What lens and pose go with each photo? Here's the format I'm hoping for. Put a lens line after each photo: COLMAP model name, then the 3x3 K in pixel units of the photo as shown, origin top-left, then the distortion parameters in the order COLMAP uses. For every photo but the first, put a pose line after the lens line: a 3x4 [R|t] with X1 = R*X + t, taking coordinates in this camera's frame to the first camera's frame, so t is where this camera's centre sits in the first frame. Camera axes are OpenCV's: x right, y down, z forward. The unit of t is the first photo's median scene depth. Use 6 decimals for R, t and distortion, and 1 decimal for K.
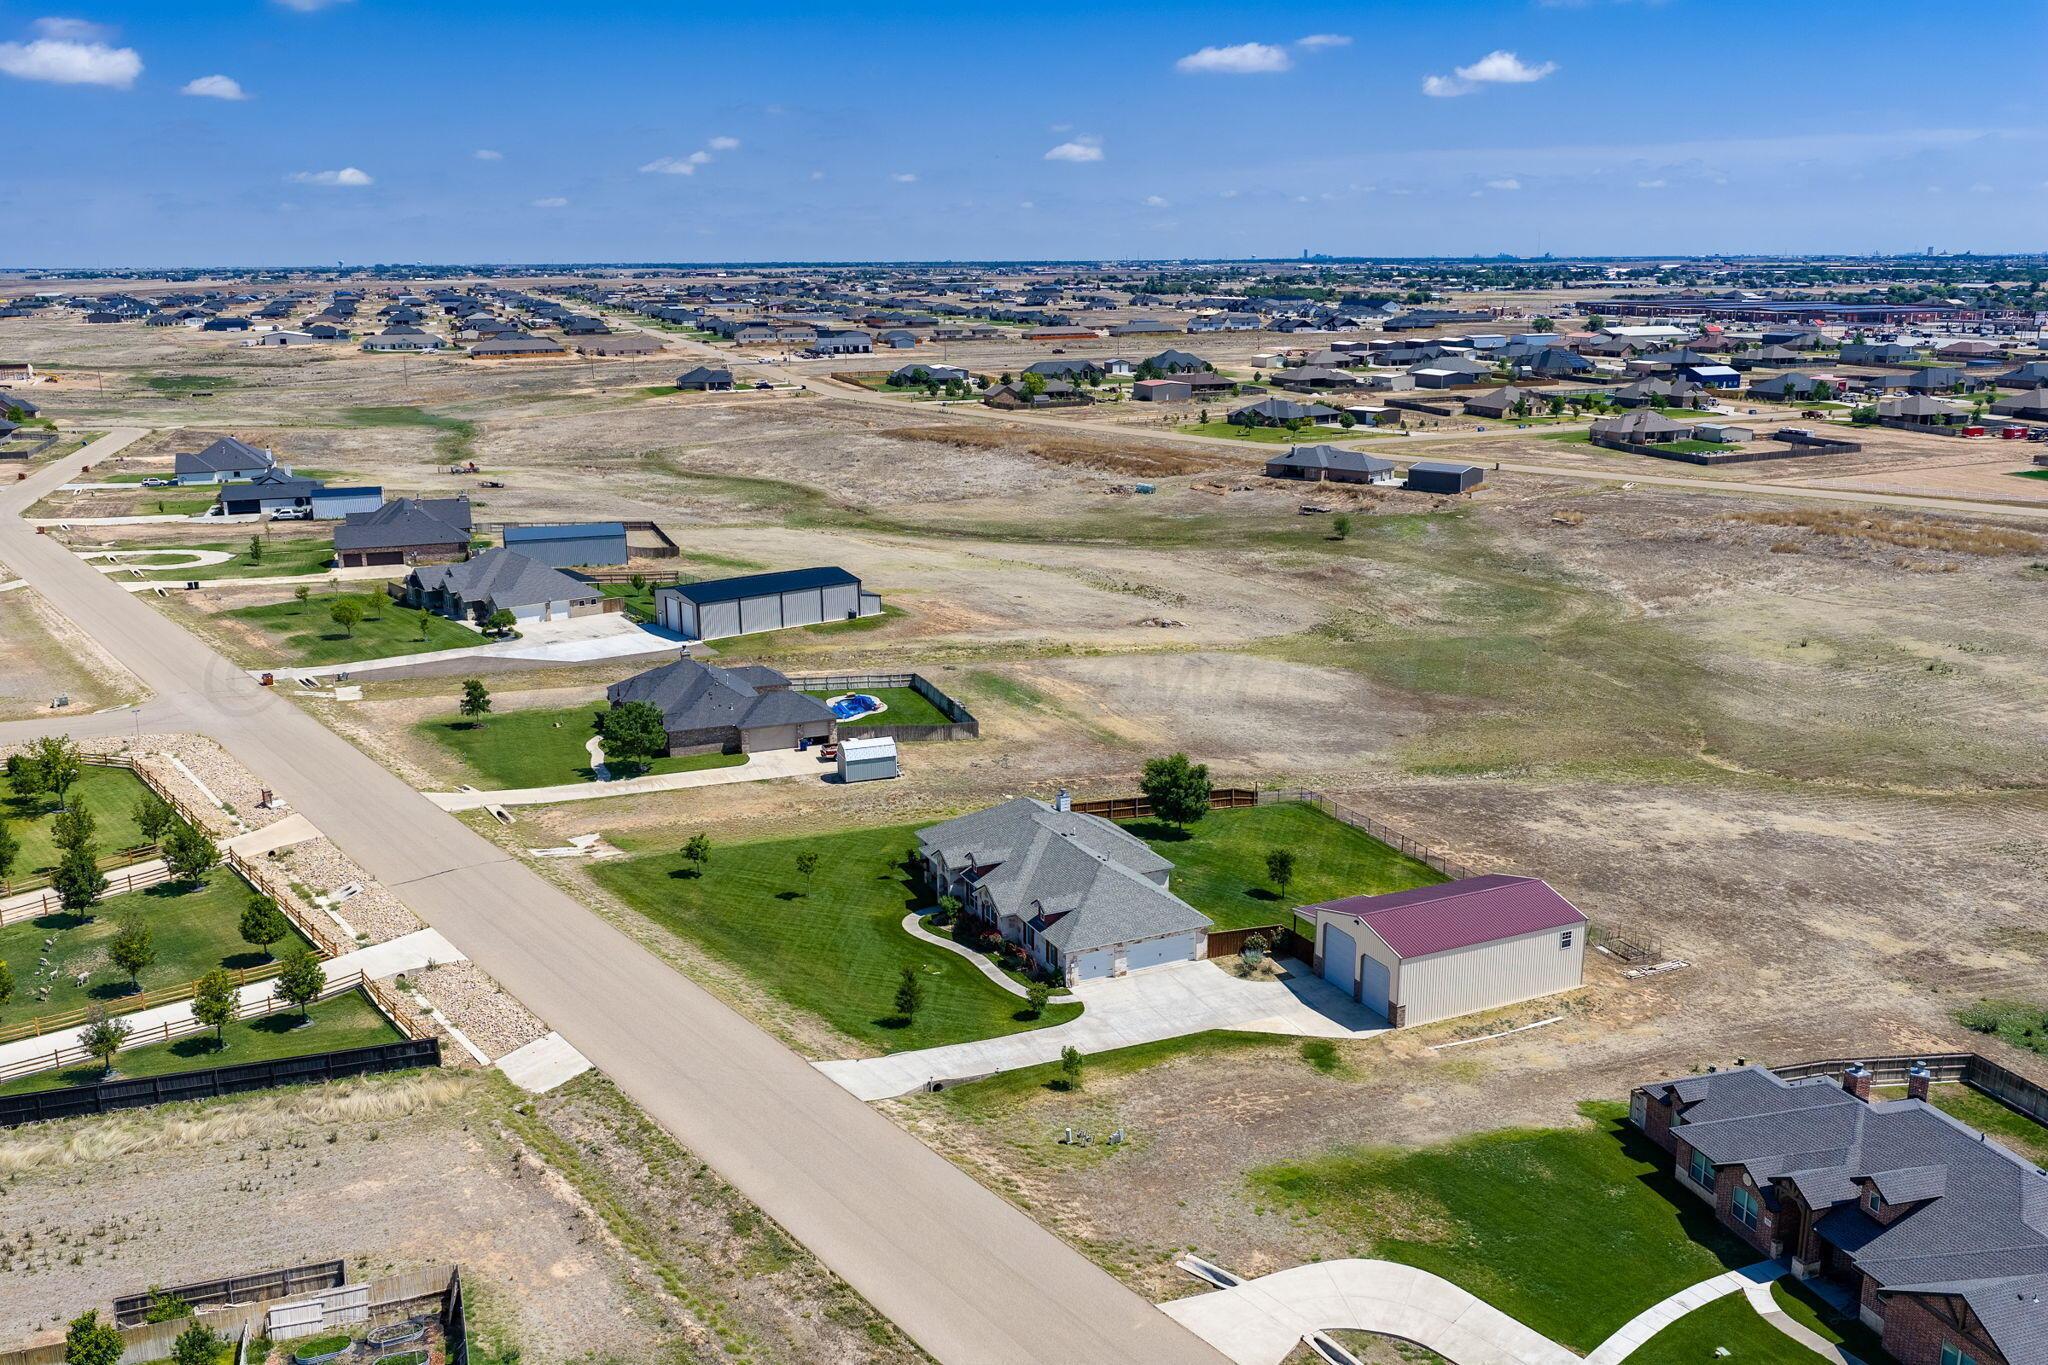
lens RADIAL K [[1691.5, 0, 1024.0], [0, 1691.5, 682.5], [0, 0, 1]] dist [0.020104, -0.036158]
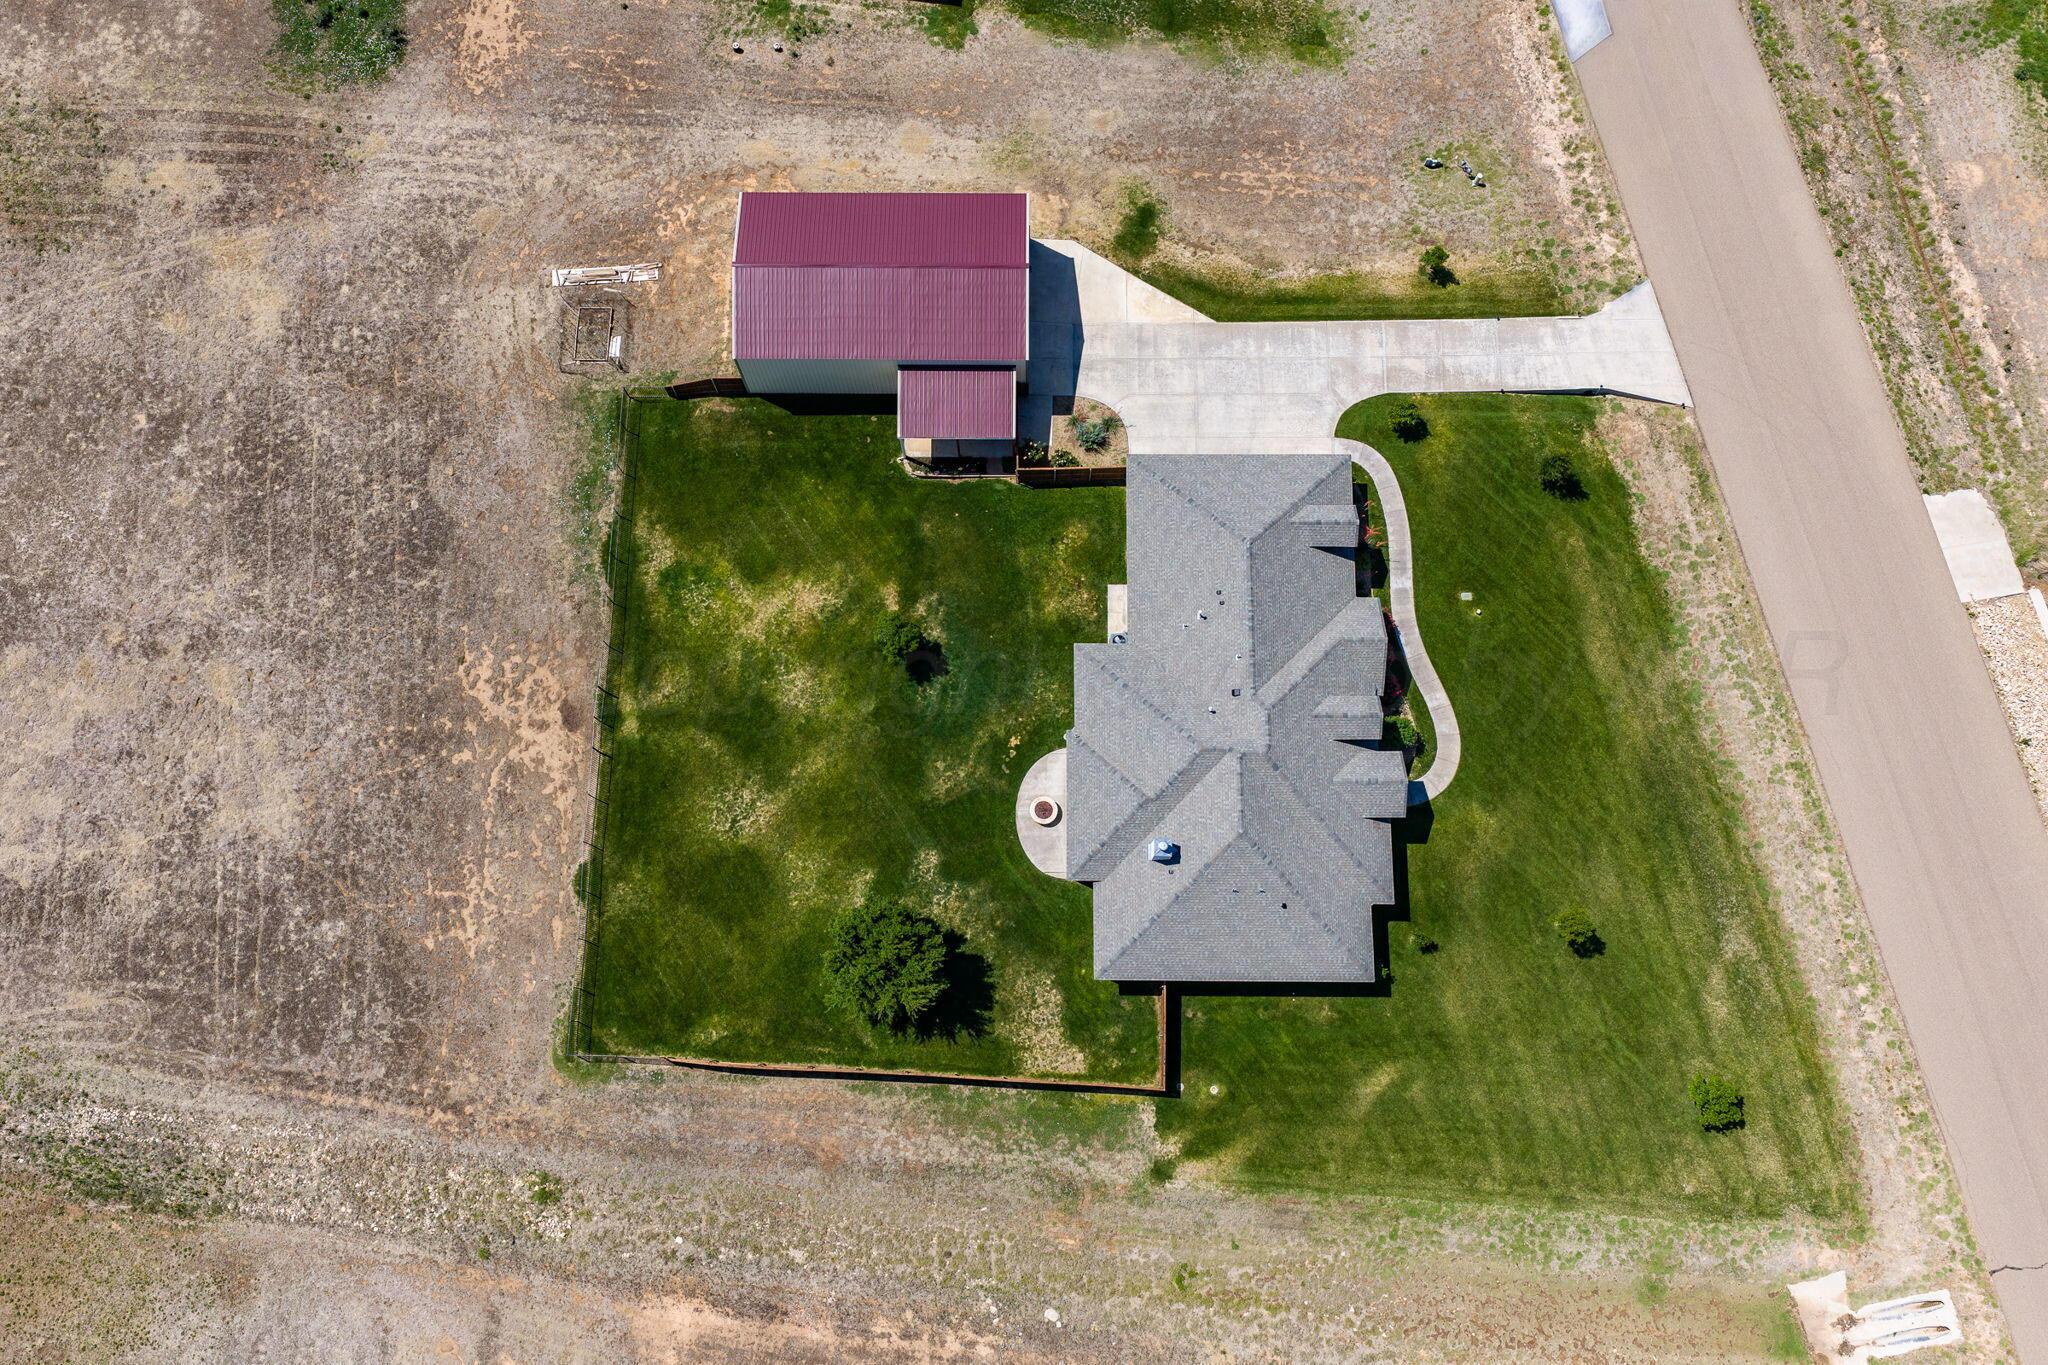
lens RADIAL K [[1691.5, 0, 1024.0], [0, 1691.5, 682.5], [0, 0, 1]] dist [0.020104, -0.036158]
pose [[-0.905336, -0.412085, 0.102723, 0.031652], [0.112899, -0.000352, 0.993606, -0.554723], [-0.409414, 0.911145, 0.046842, 0.977242]]
